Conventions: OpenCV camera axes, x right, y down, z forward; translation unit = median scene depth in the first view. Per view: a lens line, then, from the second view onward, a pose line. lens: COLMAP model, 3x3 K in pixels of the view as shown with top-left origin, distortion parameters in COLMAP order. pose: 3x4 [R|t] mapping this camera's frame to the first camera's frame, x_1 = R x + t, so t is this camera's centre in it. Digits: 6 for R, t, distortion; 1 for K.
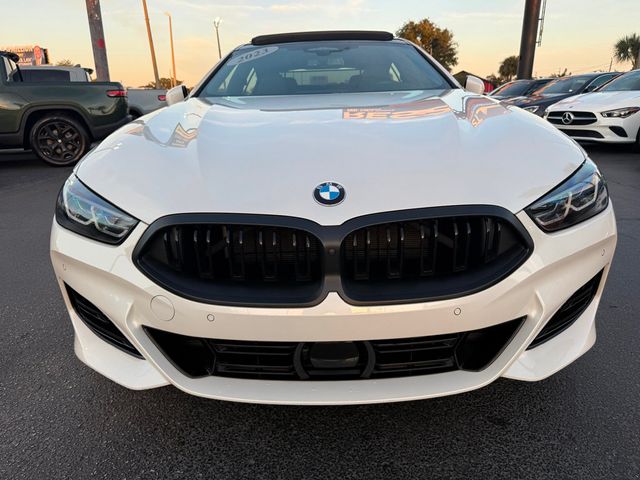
lens RADIAL K [[458.3, 0, 320.0], [0, 458.3, 240.0], [0, 0, 1]] dist [0.050776, -0.071611]
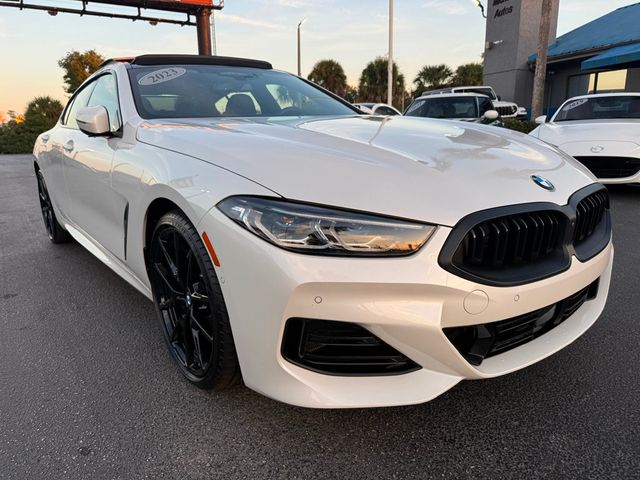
lens RADIAL K [[458.3, 0, 320.0], [0, 458.3, 240.0], [0, 0, 1]] dist [0.050776, -0.071611]
pose [[0.781692, -0.154384, 0.604254, -1.124130], [0.195432, 0.980715, -0.002252, -0.055412], [-0.592253, 0.119850, 0.796789, 0.312862]]
